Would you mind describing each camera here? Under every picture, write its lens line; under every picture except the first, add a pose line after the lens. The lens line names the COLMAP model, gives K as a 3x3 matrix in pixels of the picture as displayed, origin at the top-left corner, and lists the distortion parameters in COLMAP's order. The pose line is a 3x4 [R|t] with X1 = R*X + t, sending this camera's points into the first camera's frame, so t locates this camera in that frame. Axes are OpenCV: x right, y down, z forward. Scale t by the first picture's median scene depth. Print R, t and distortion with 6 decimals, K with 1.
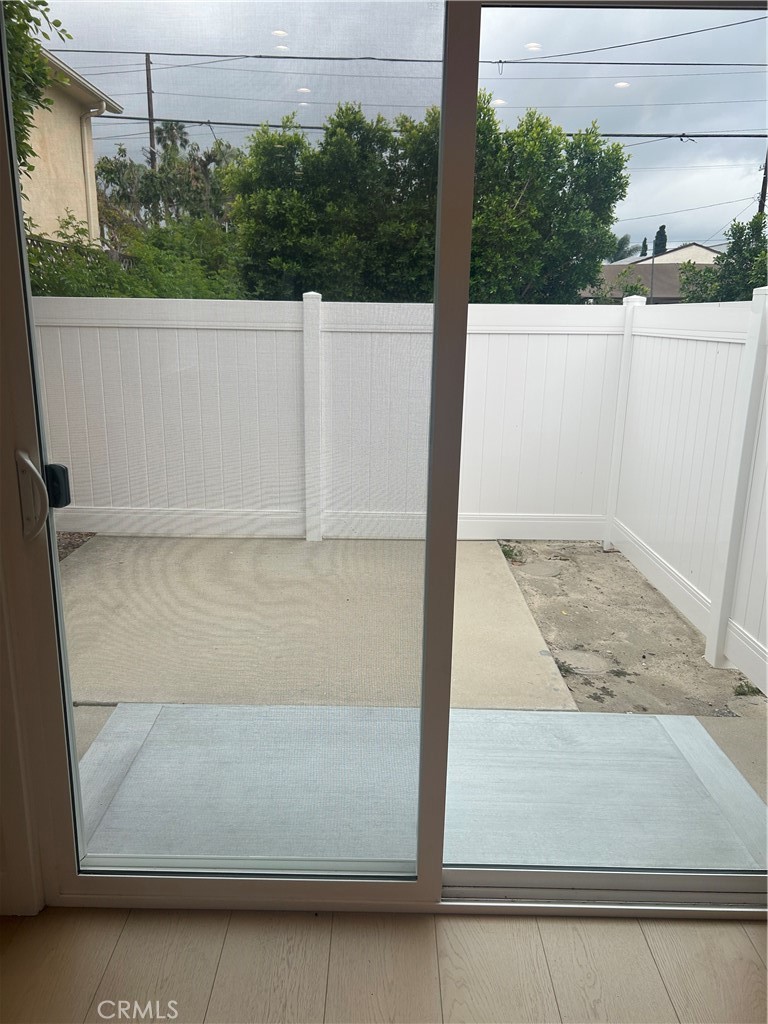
lens RADIAL K [[771.3, 0, 379.7], [0, 771.3, 509.2], [0, 0, 1]] dist [0.048441, -0.054456]
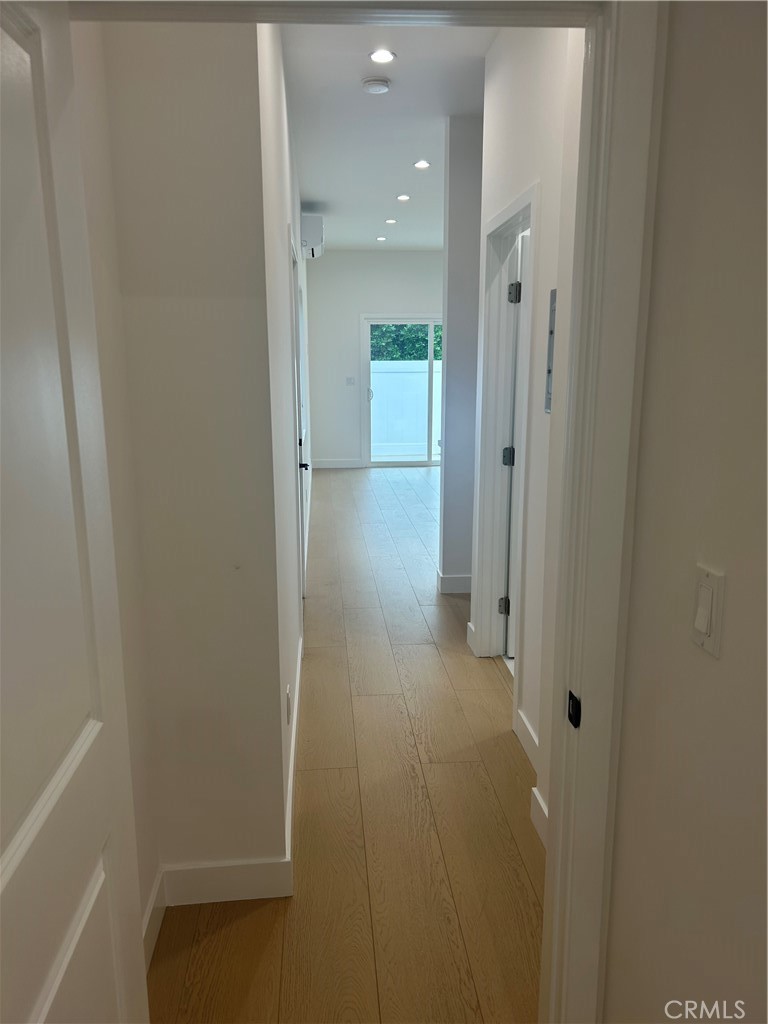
lens RADIAL K [[771.3, 0, 379.7], [0, 771.3, 509.2], [0, 0, 1]] dist [0.048441, -0.054456]
pose [[0.996144, -0.030090, 0.082406, -0.125580], [0.034893, 0.997737, -0.057475, 0.181386], [-0.080490, 0.060129, 0.994940, -0.740766]]
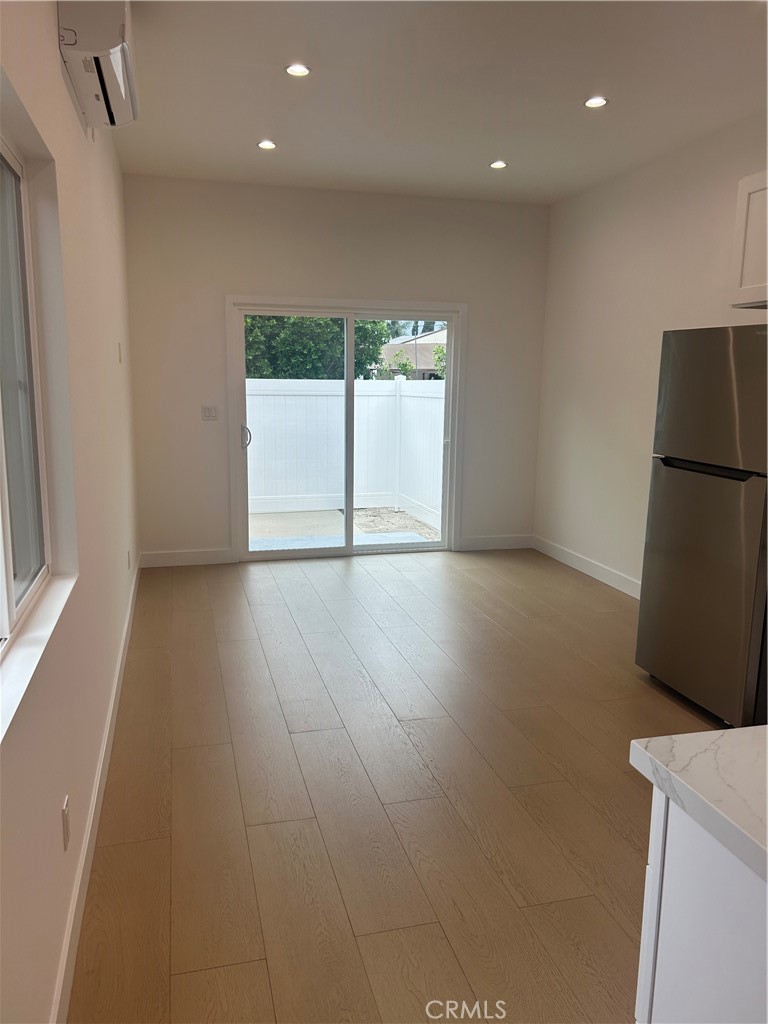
lens RADIAL K [[771.3, 0, 379.7], [0, 771.3, 509.2], [0, 0, 1]] dist [0.048441, -0.054456]
pose [[0.964667, -0.047607, 0.259136, -0.108498], [0.068403, 0.995069, -0.071827, 0.088126], [-0.254438, 0.087015, 0.963166, -0.372816]]
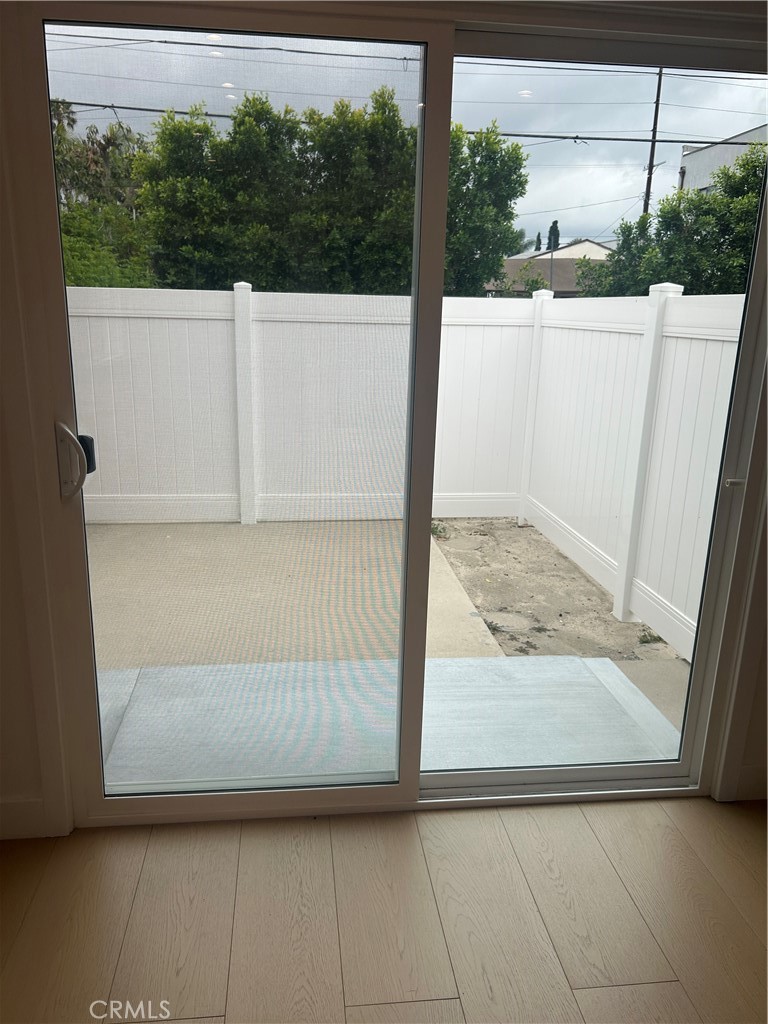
lens RADIAL K [[771.3, 0, 379.7], [0, 771.3, 509.2], [0, 0, 1]] dist [0.048441, -0.054456]
pose [[0.992471, -0.022973, 0.120304, -0.016648], [0.021547, 0.999681, 0.013140, 0.005985], [-0.120567, -0.010449, 0.992650, -0.024974]]
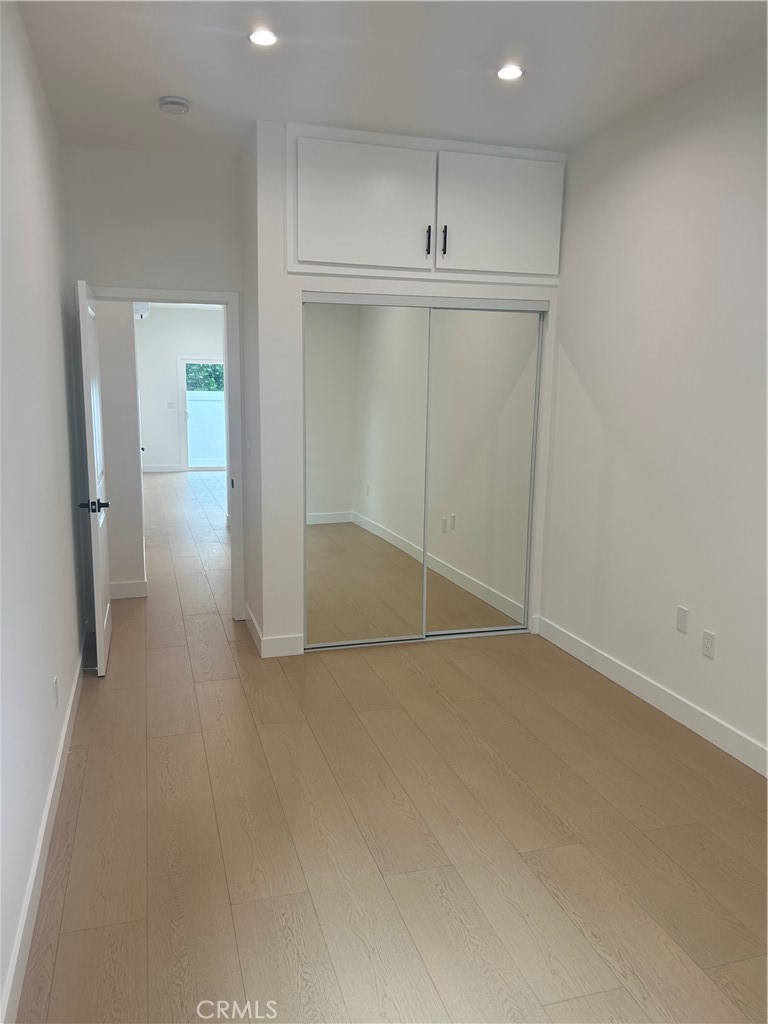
lens RADIAL K [[771.3, 0, 379.7], [0, 771.3, 509.2], [0, 0, 1]] dist [0.048441, -0.054456]
pose [[0.953368, -0.055760, 0.296616, -0.136172], [0.084179, 0.992912, -0.083907, 0.260383], [-0.289834, 0.104963, 0.951304, -1.047781]]
